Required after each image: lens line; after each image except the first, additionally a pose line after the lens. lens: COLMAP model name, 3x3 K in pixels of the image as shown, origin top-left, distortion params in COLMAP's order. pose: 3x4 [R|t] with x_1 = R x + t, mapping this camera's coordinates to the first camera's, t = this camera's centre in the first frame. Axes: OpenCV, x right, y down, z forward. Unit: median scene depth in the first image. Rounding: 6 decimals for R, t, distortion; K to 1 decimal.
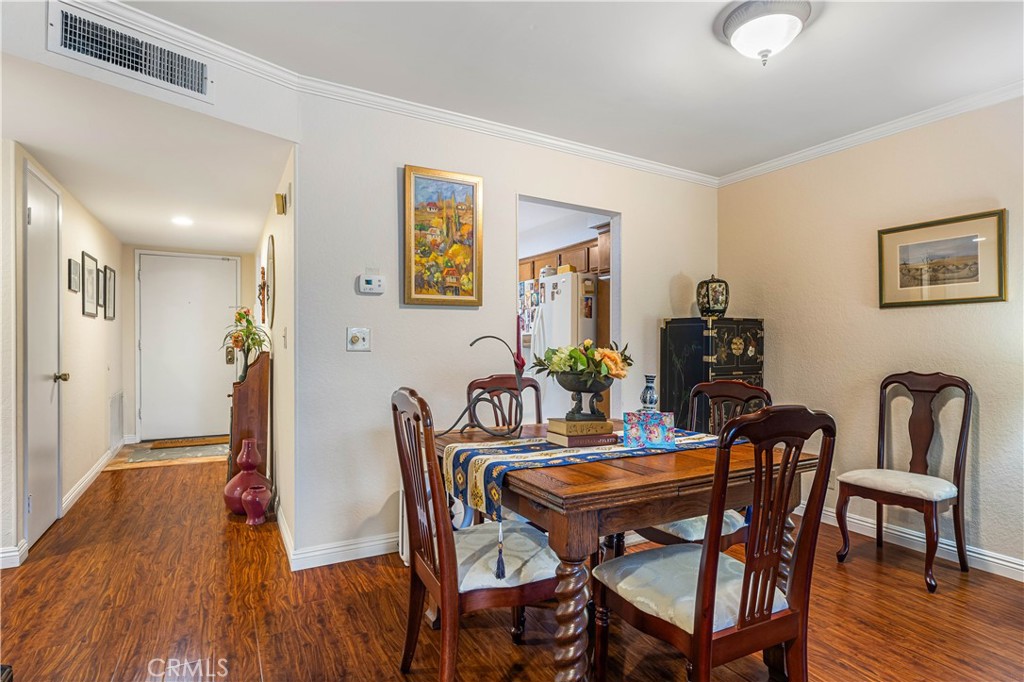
lens RADIAL K [[529.0, 0, 517.2], [0, 529.0, 343.2], [0, 0, 1]] dist [0.002782, 0.000123]
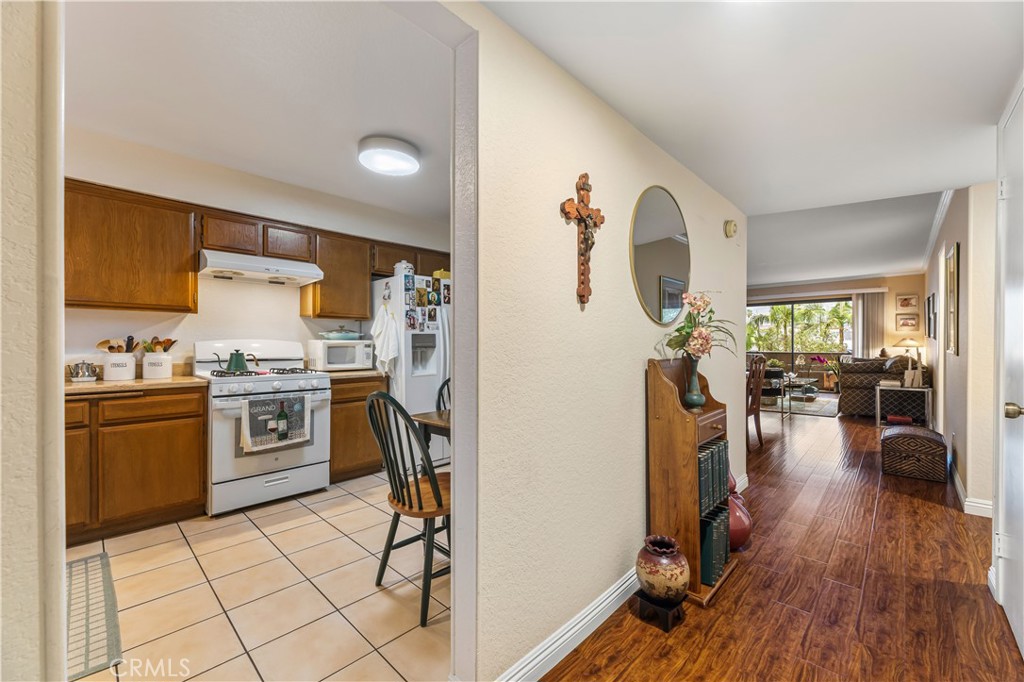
lens RADIAL K [[410.1, 0, 515.2], [0, 410.1, 341.6], [0, 0, 1]] dist [0.000239, 0.000106]
pose [[-0.301608, -0.005725, 0.953415, -0.938306], [0.000685, 0.999980, 0.006221, -0.008966], [-0.953432, 0.002529, -0.301598, 1.374723]]
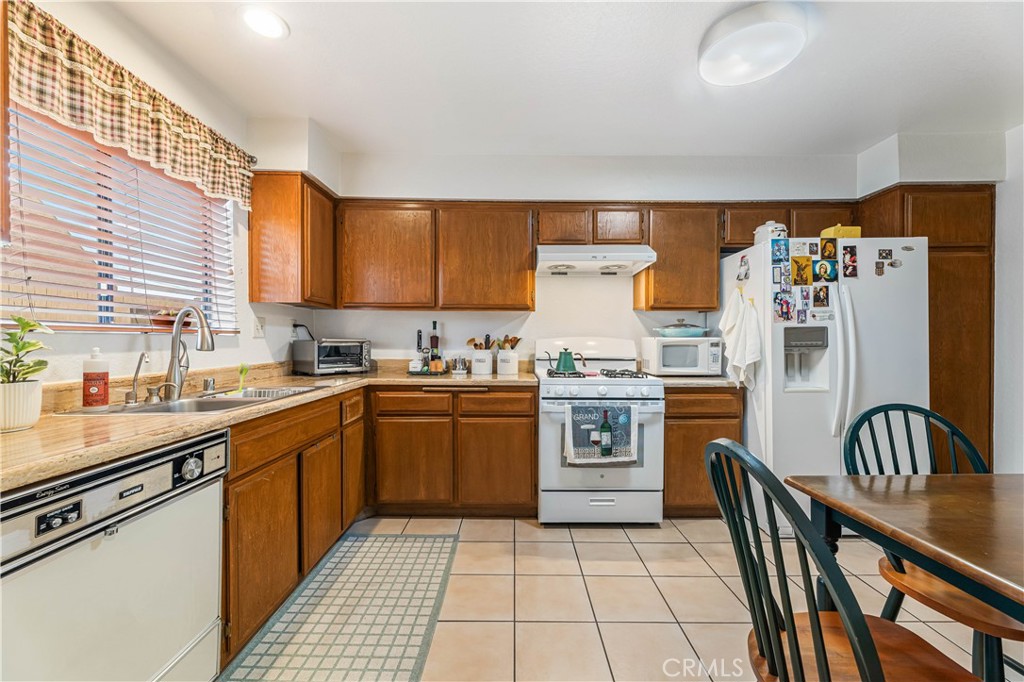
lens RADIAL K [[405.1, 0, 516.3], [0, 405.1, 342.6], [0, 0, 1]] dist [0.001452, -0.000013]
pose [[0.481451, -0.014224, 0.876358, -0.709603], [0.007189, 0.999899, 0.012280, -0.008354], [-0.876443, 0.000388, 0.481505, 1.377121]]
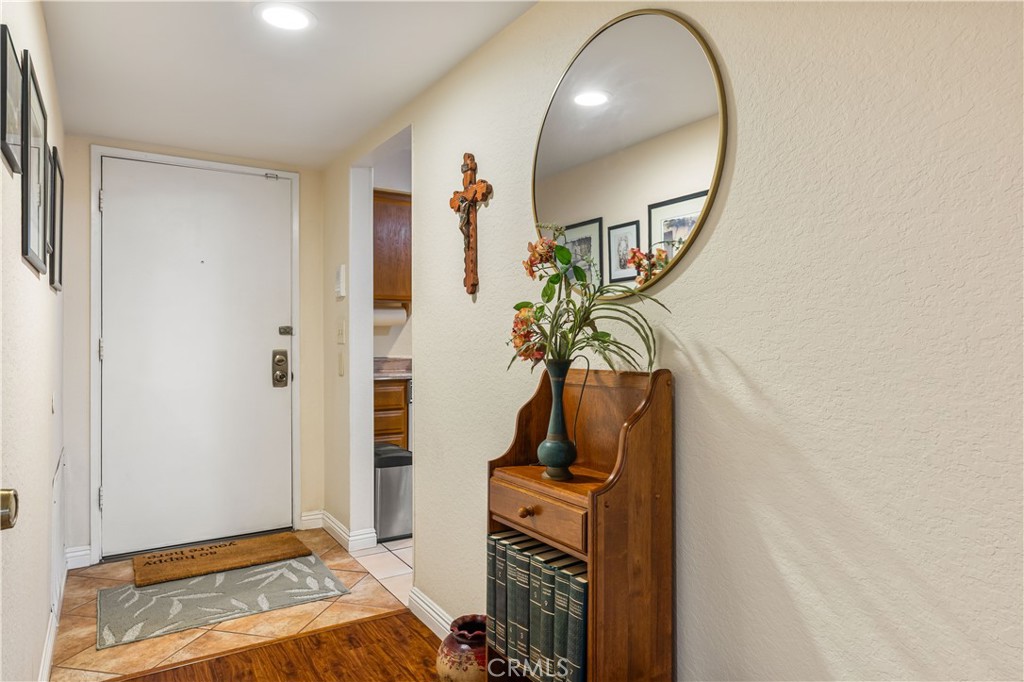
lens RADIAL K [[621.2, 0, 515.1], [0, 621.2, 325.7], [0, 0, 1]] dist [-0.000228, 0.000518]
pose [[0.997268, -0.008520, 0.073377, -0.568637], [0.010332, 0.999650, -0.024347, -0.001519], [-0.073144, 0.025039, 0.997007, 0.627416]]
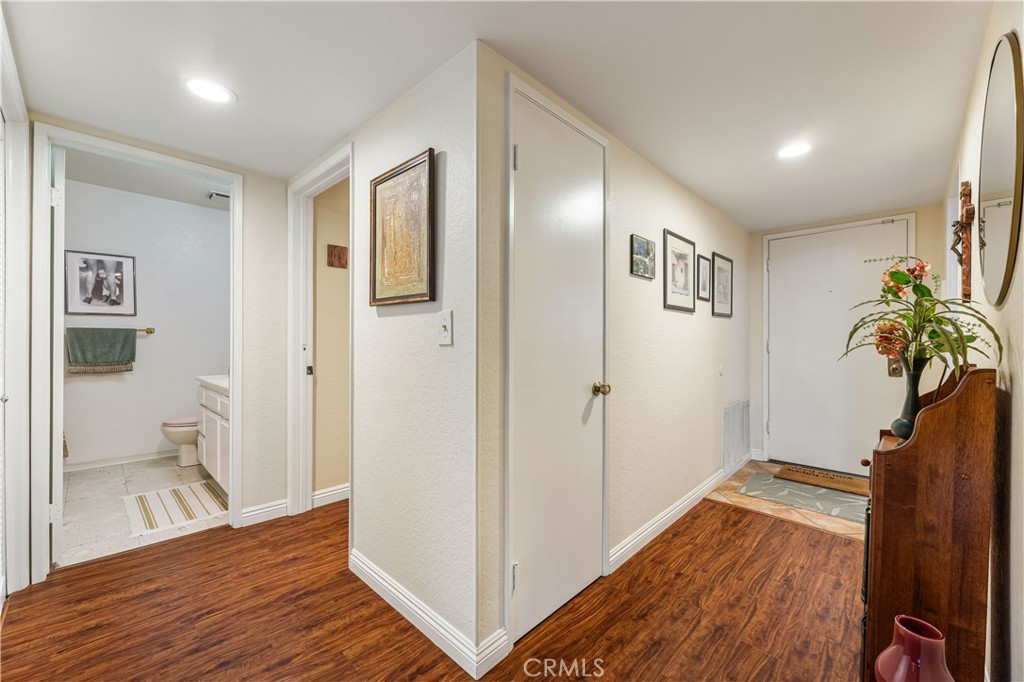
lens RADIAL K [[405.1, 0, 516.3], [0, 405.1, 342.6], [0, 0, 1]] dist [0.001452, -0.000013]
pose [[0.292756, -0.001432, -0.956186, -0.301693], [-0.005617, 0.999979, -0.003218, 0.001357], [0.956171, 0.006313, 0.292742, 0.613501]]
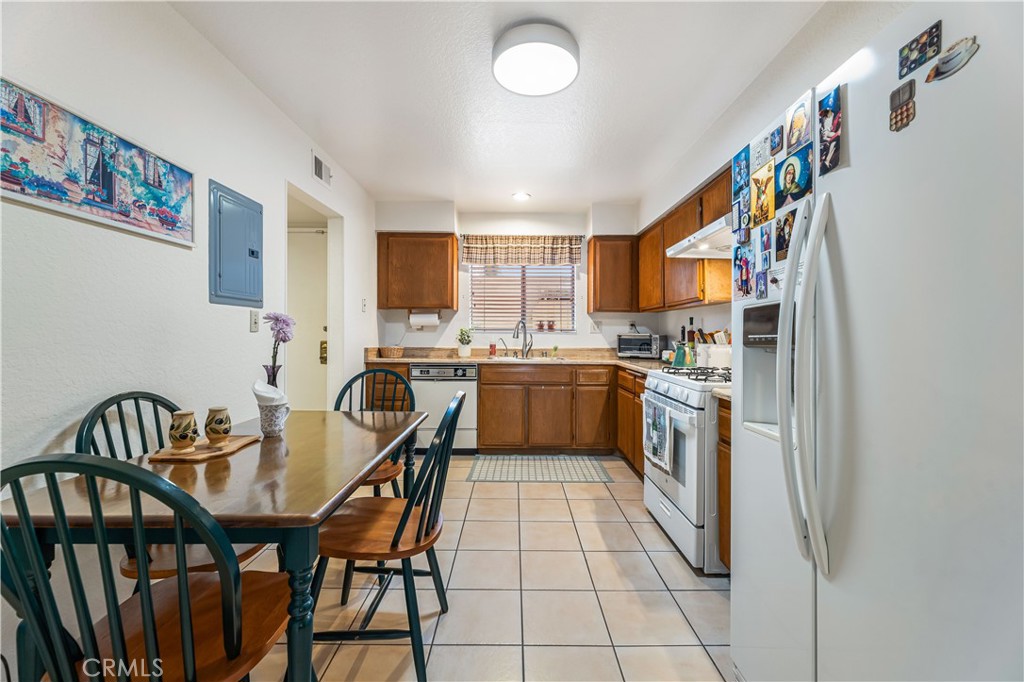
lens RADIAL K [[413.0, 0, 519.9], [0, 413.0, 334.4], [0, 0, 1]] dist [-0.000198, -0.000156]
pose [[0.880343, -0.006484, -0.474294, 0.012123], [0.002019, 0.999949, -0.009923, 0.003580], [0.474334, 0.007778, 0.880311, 0.933268]]
